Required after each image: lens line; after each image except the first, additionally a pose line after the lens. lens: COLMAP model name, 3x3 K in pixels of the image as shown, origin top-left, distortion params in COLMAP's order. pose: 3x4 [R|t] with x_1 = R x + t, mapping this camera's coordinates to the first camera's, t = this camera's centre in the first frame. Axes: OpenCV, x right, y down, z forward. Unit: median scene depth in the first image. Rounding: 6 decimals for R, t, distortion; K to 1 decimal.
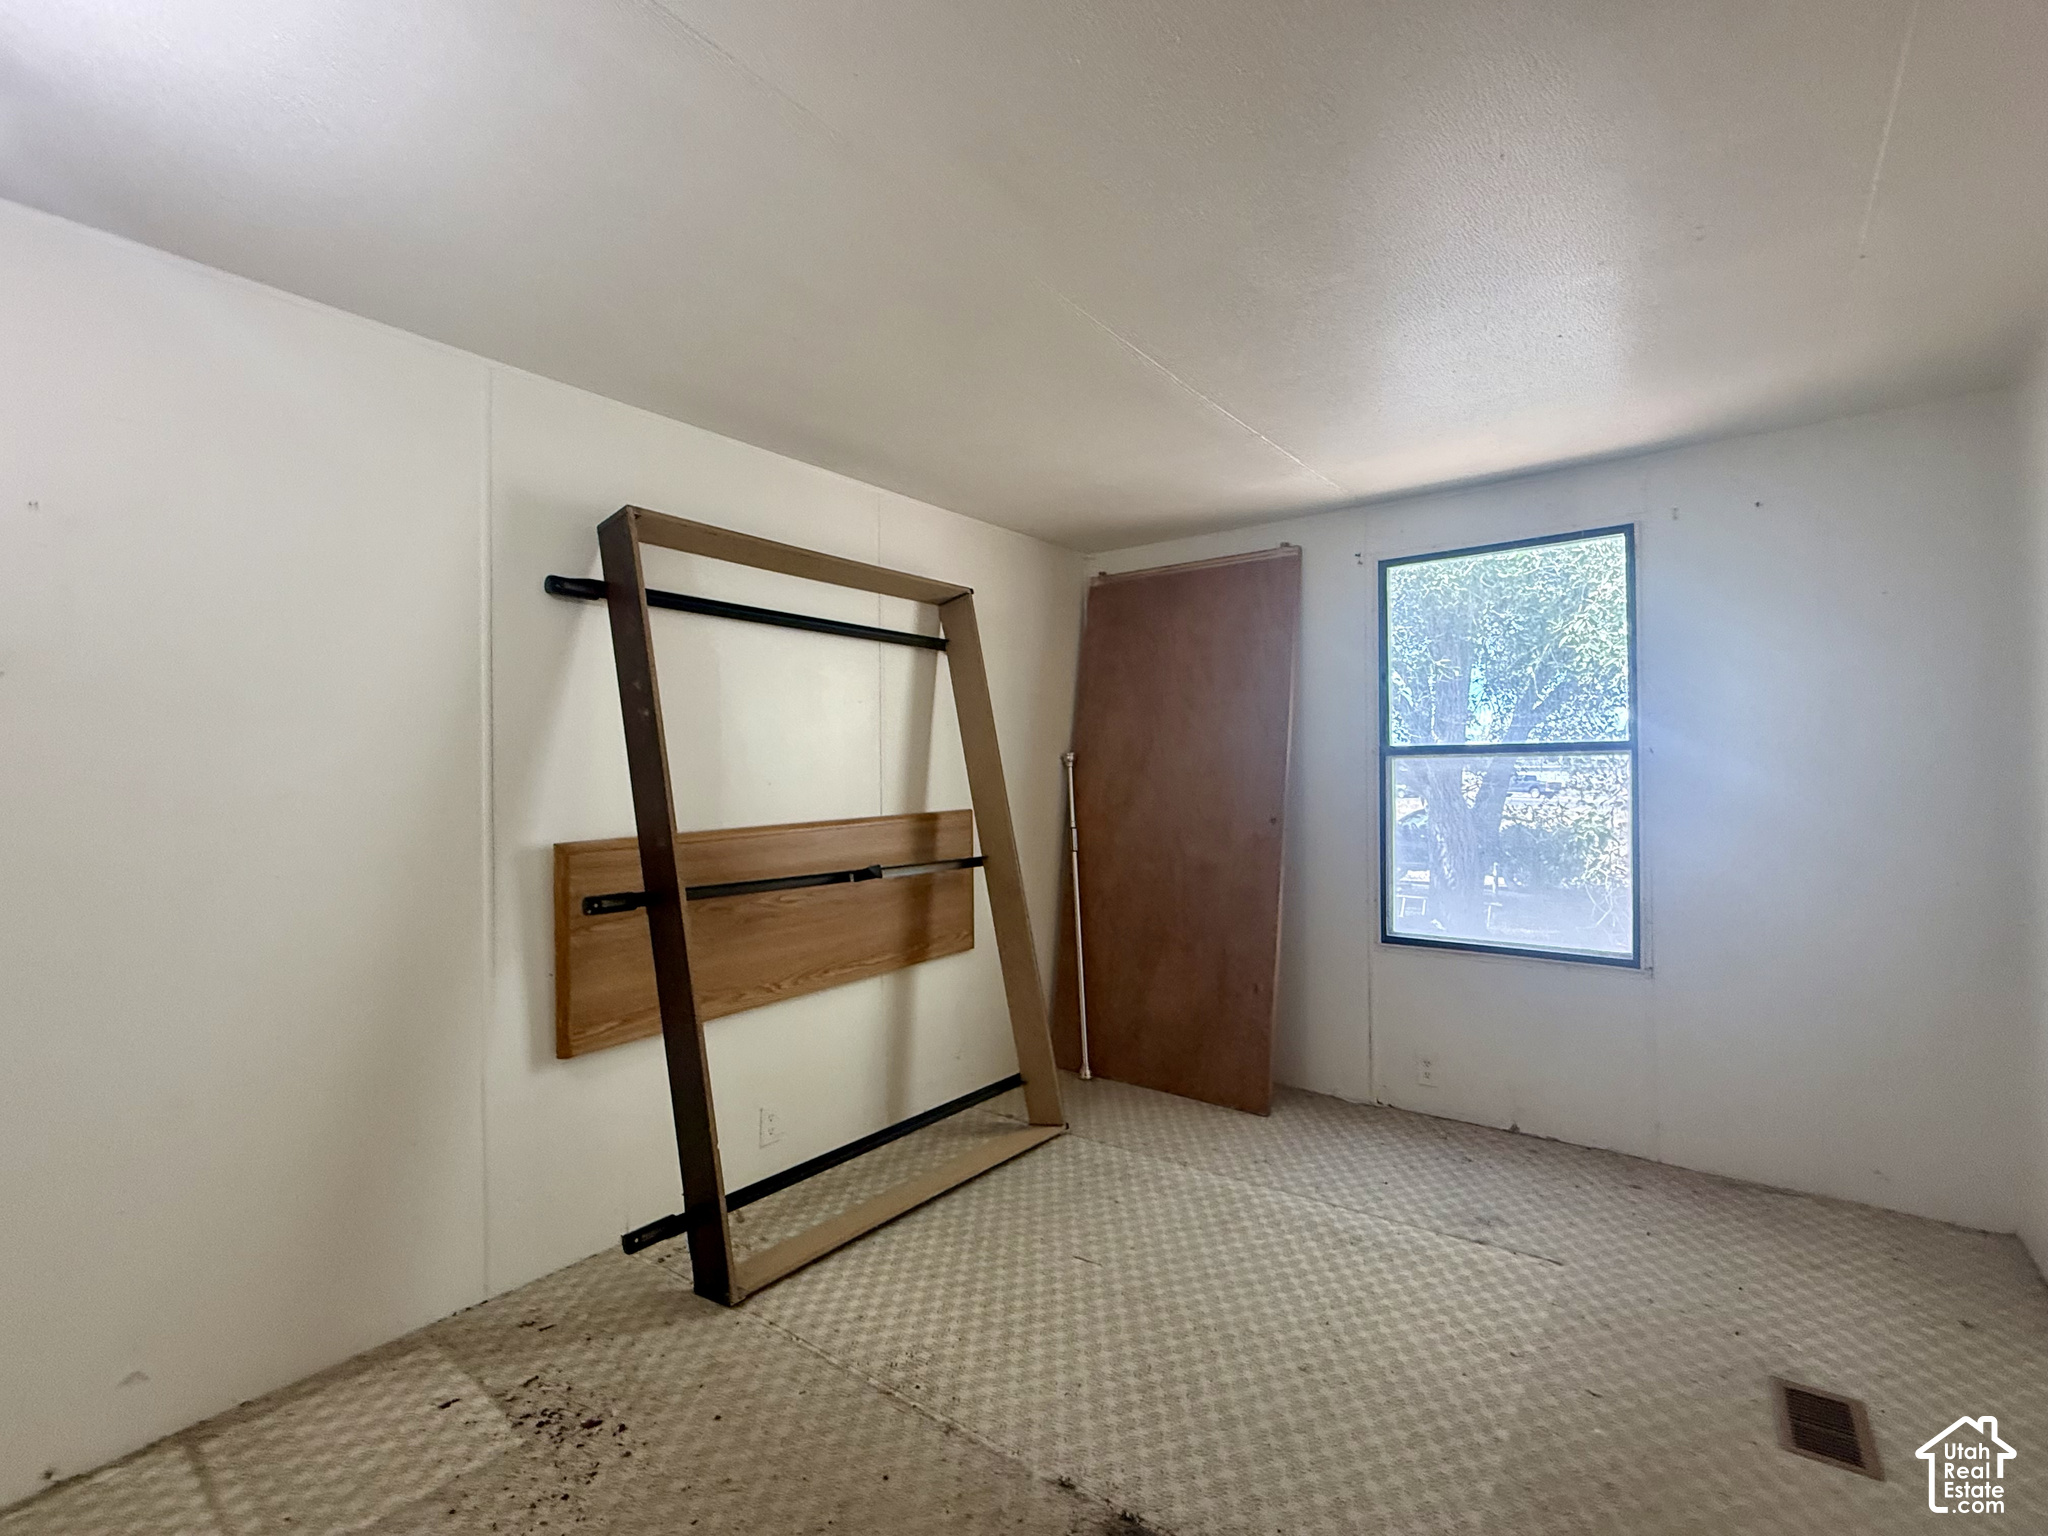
lens RADIAL K [[931.2, 0, 1009.9], [0, 931.2, 772.4], [0, 0, 1]] dist [0.002352, 0.000110]
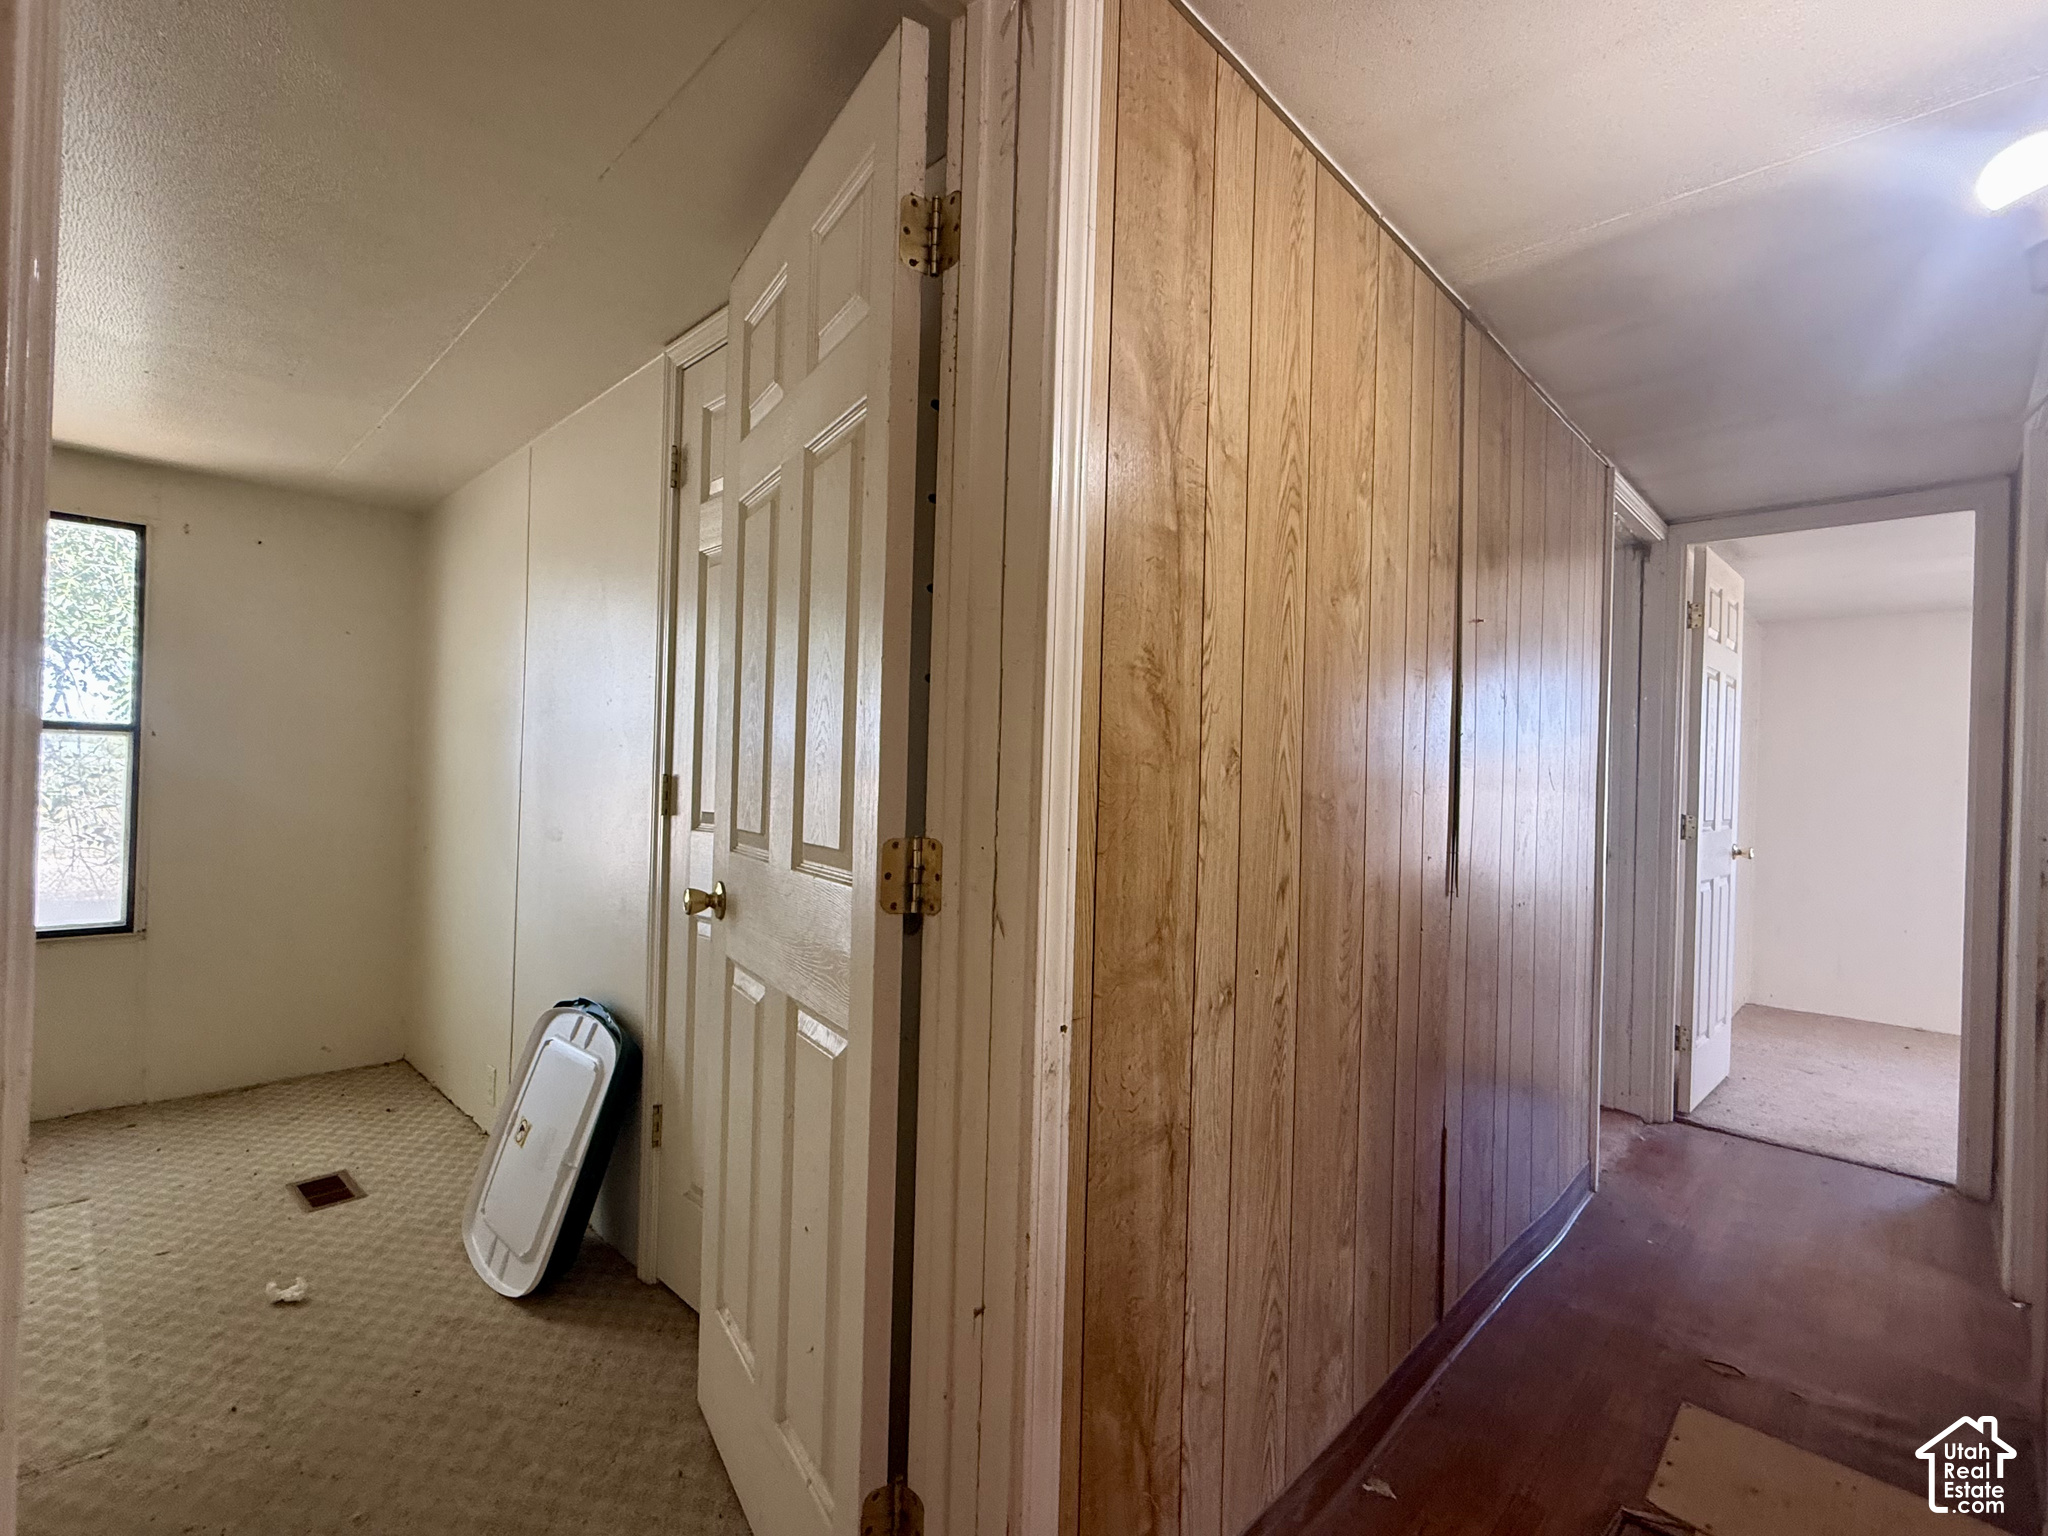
lens RADIAL K [[931.2, 0, 1028.3], [0, 931.2, 761.9], [0, 0, 1]] dist [0.002352, 0.000110]
pose [[0.105968, 0.031018, 0.993886, -0.365102], [-0.030500, 0.999144, -0.027930, 0.011024], [-0.993902, -0.027354, 0.106824, -0.184805]]
